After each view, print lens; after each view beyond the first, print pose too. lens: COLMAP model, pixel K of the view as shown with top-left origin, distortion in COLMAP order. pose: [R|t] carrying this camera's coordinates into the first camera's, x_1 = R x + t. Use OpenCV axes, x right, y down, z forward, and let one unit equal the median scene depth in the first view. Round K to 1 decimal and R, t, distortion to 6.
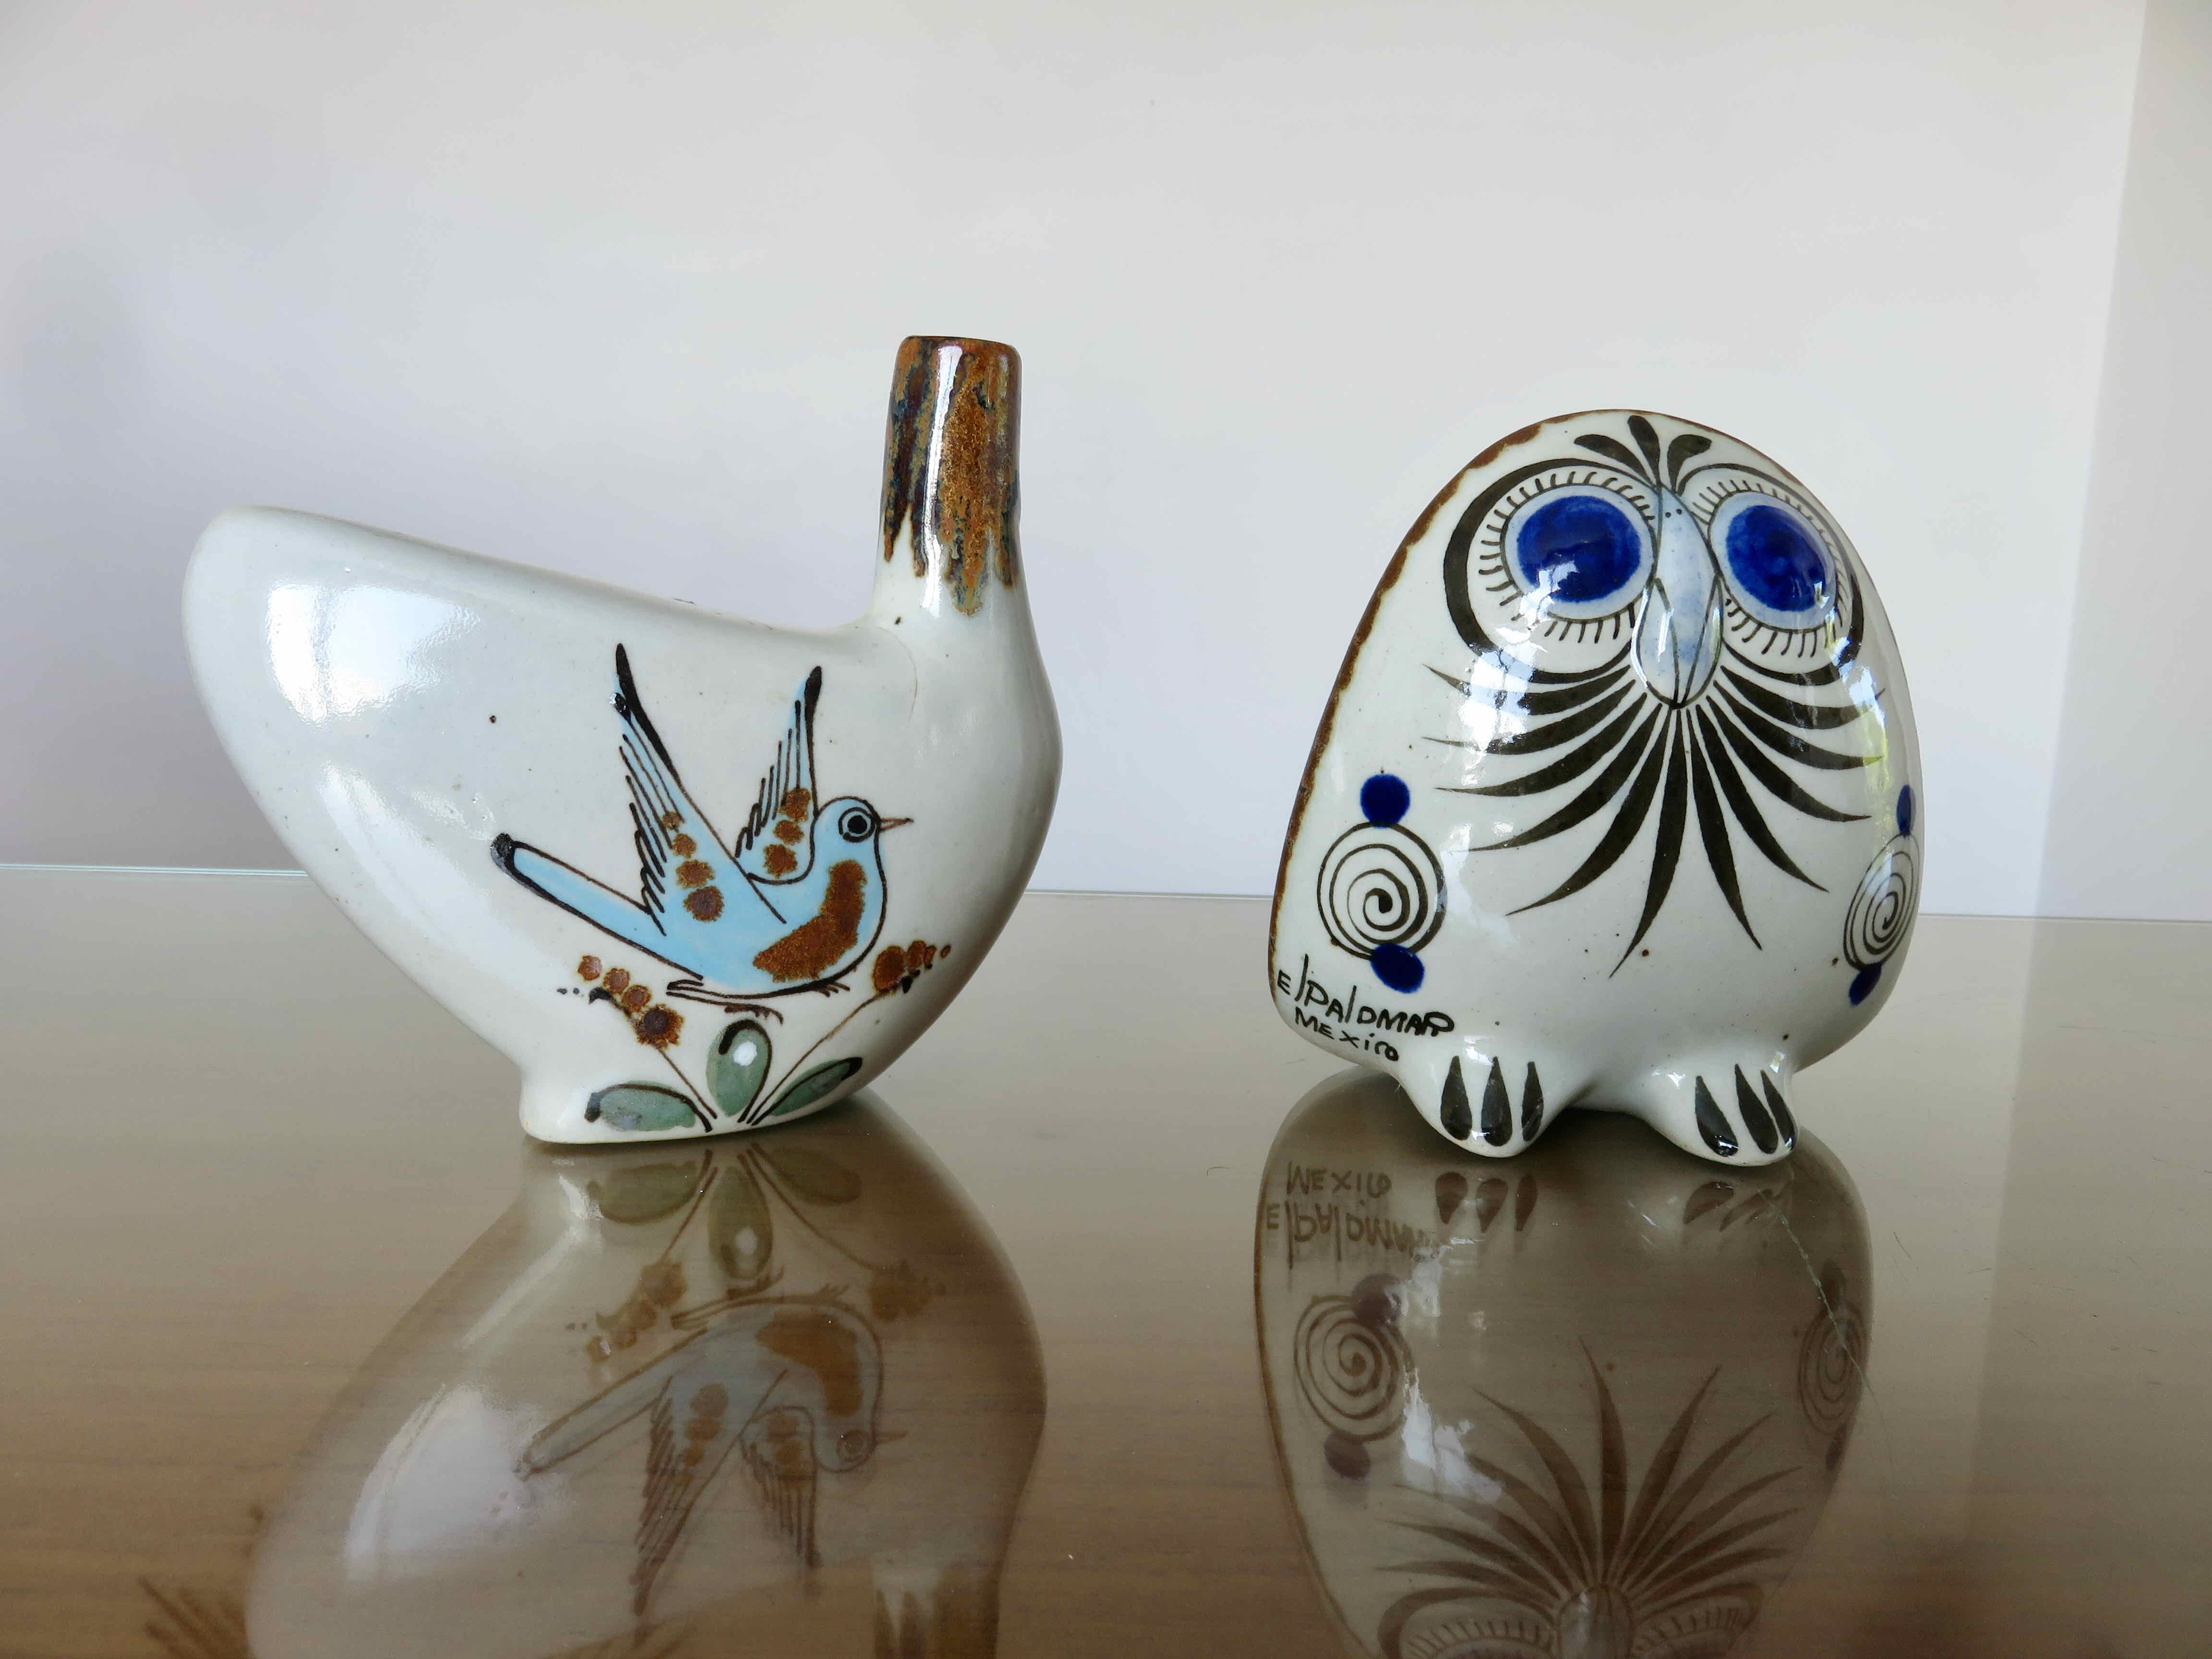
lens RADIAL K [[1669.4, 0, 1106.0], [0, 1669.4, 829.5], [0, 0, 1]] dist [-0.010629, -0.001701]
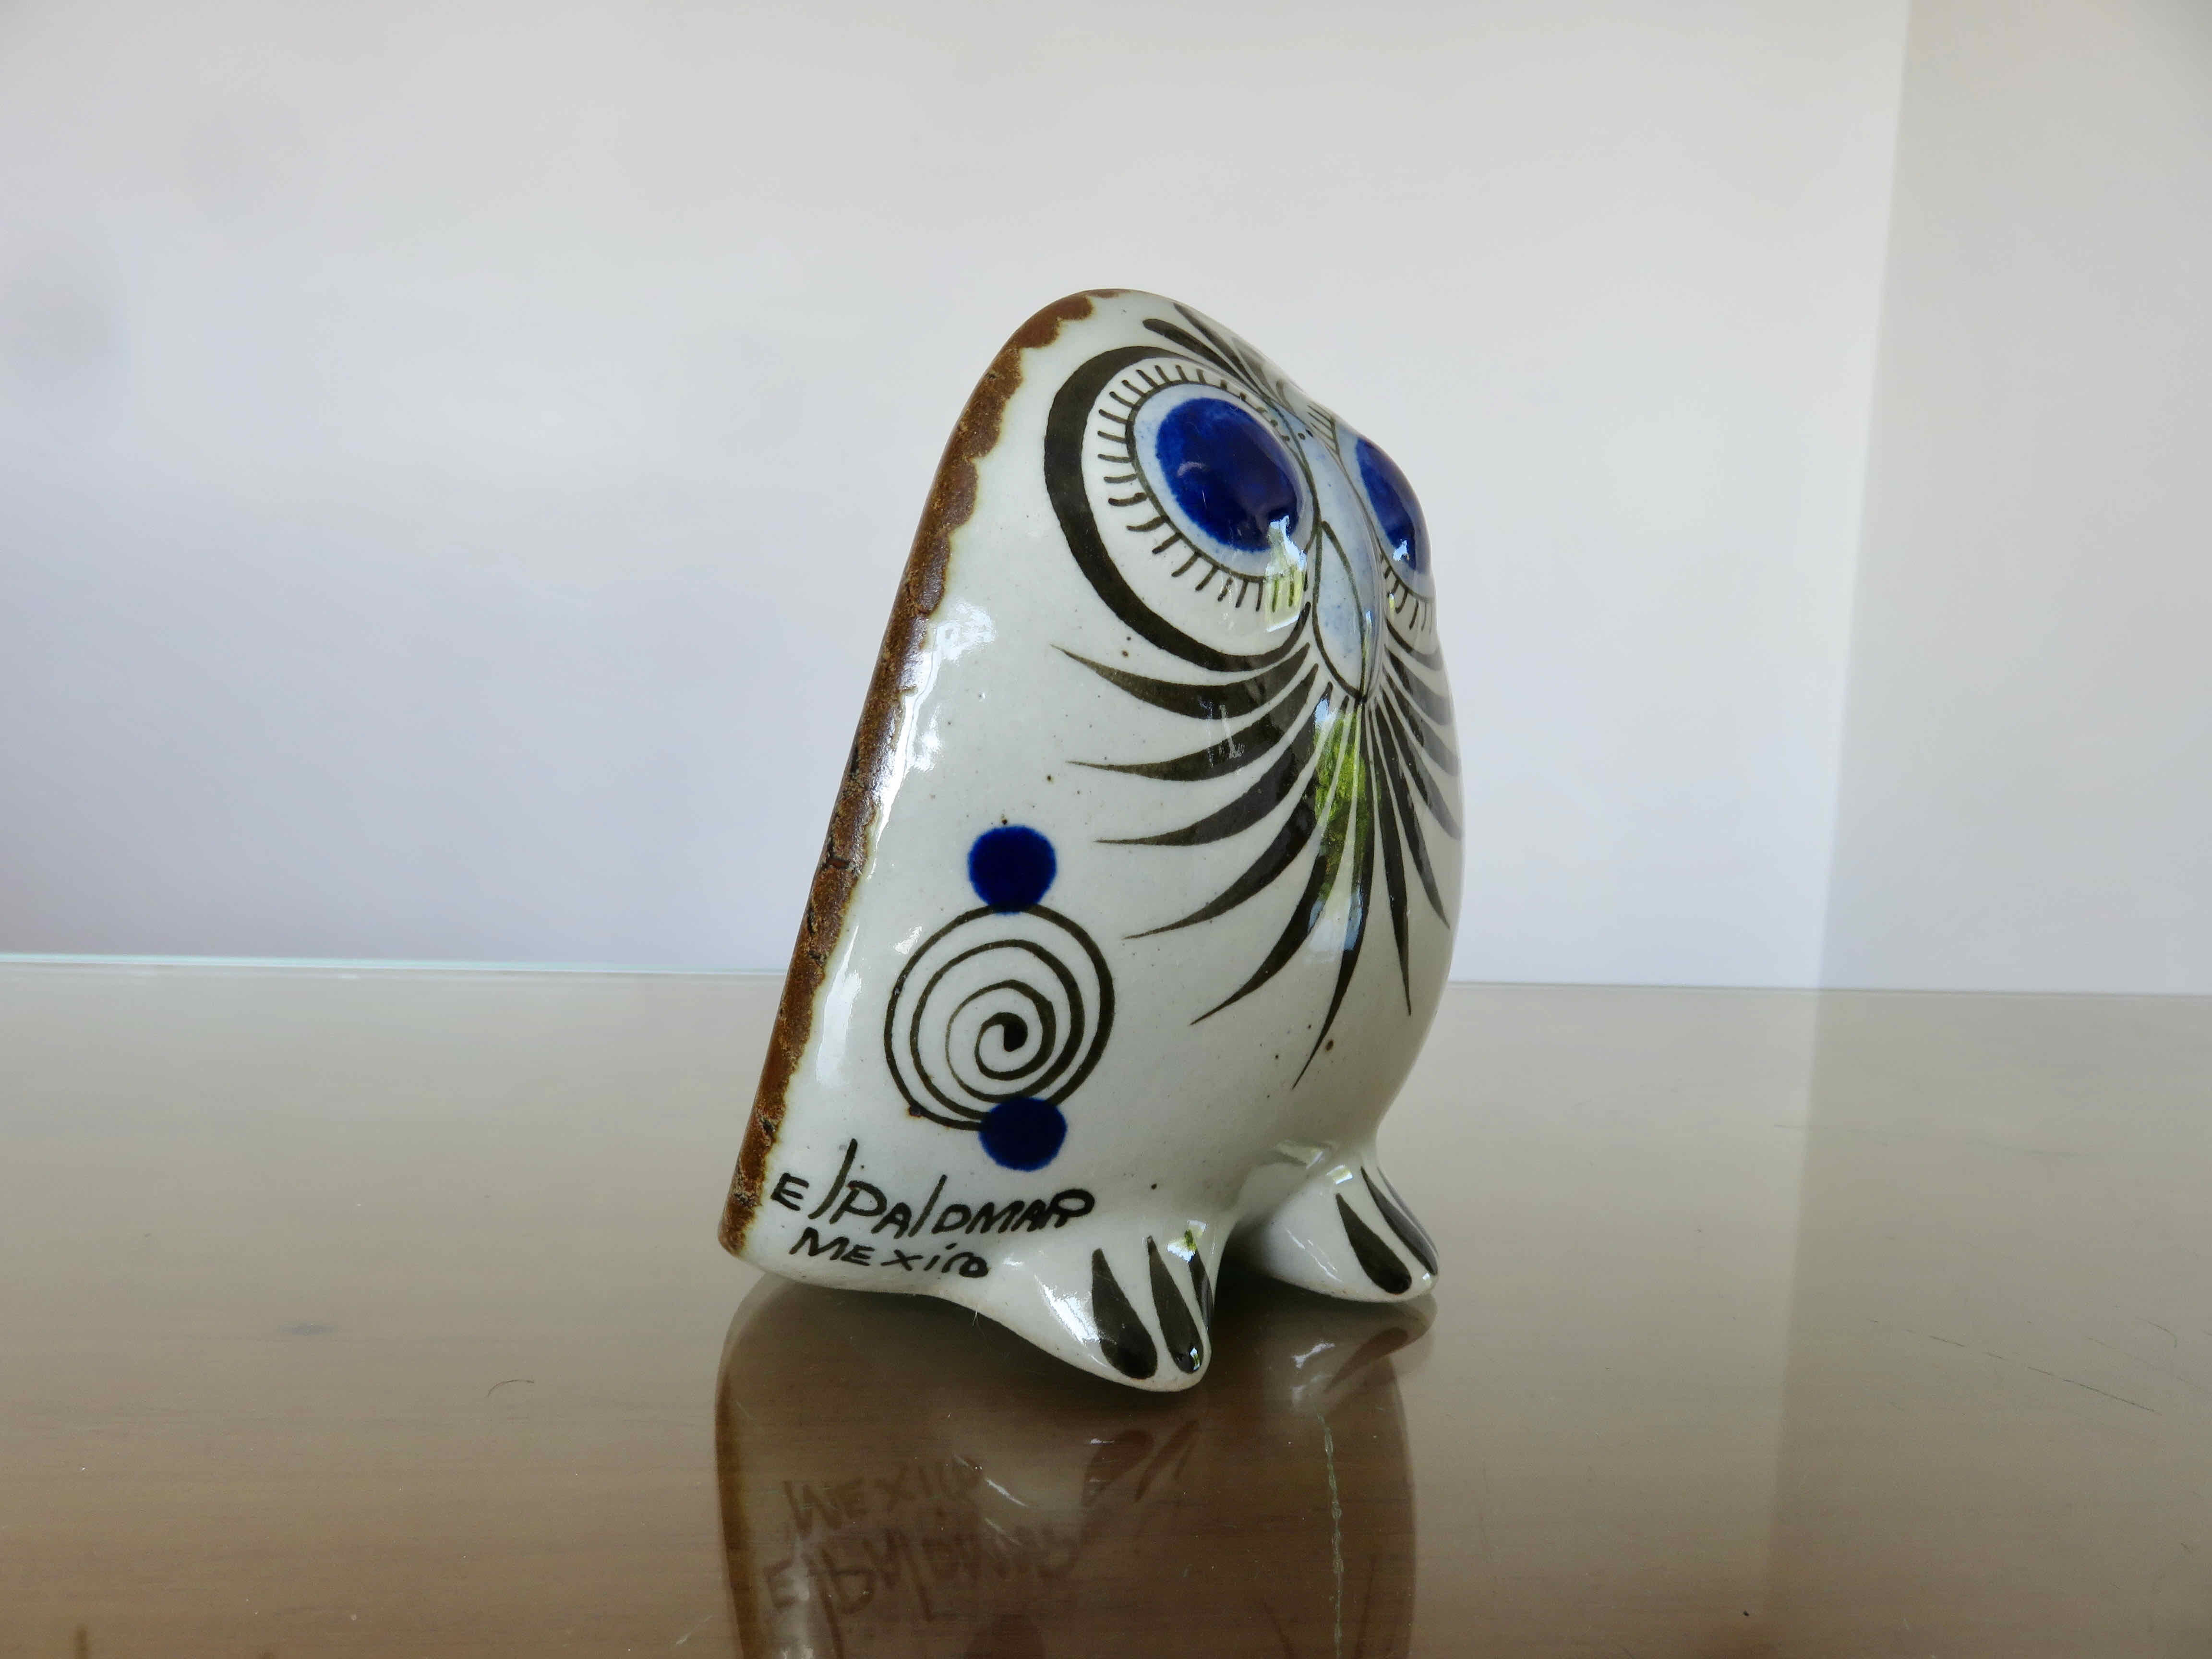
lens RADIAL K [[1669.4, 0, 1106.0], [0, 1669.4, 829.5], [0, 0, 1]] dist [-0.010629, -0.001701]
pose [[0.713581, -0.078538, 0.696157, -0.234356], [0.091029, 0.995667, 0.019020, -0.040384], [-0.694634, 0.049798, 0.717638, 0.541197]]
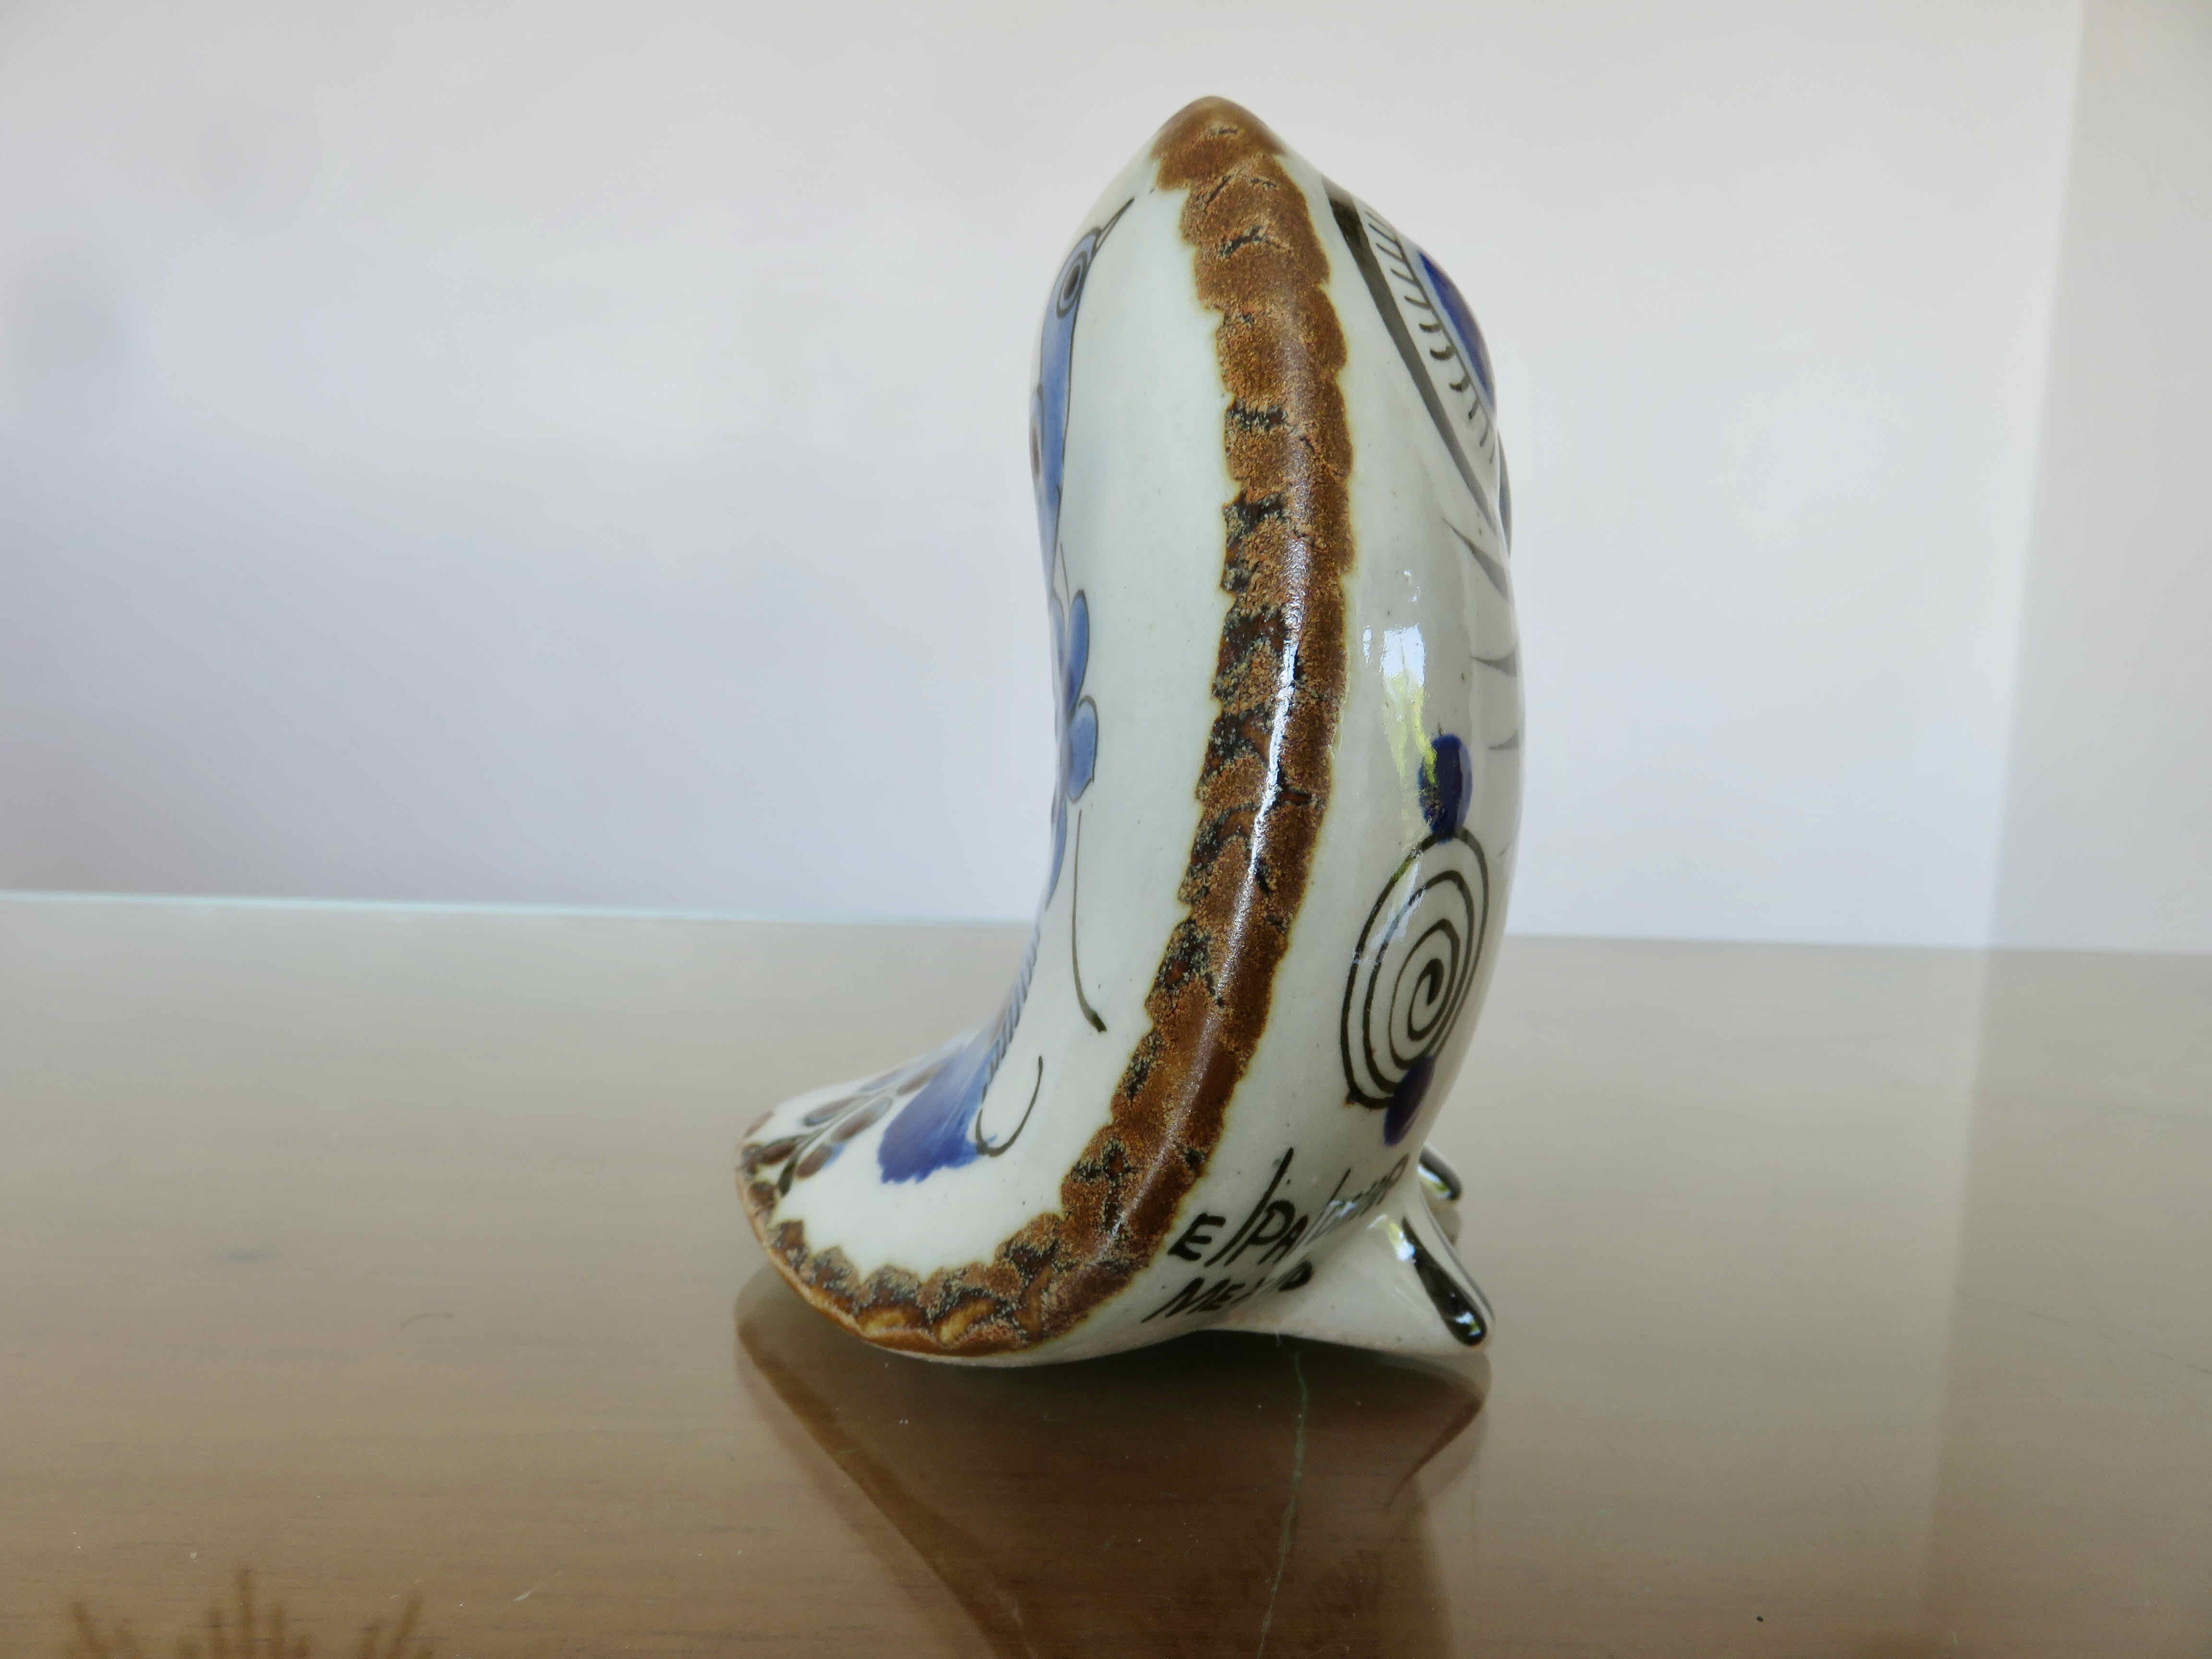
lens RADIAL K [[1669.4, 0, 1106.0], [0, 1669.4, 829.5], [0, 0, 1]] dist [-0.010629, -0.001701]
pose [[0.097217, -0.151208, 0.983710, -0.351688], [0.130486, 0.981797, 0.138018, -0.089261], [-0.986672, 0.114943, 0.115178, 1.052953]]
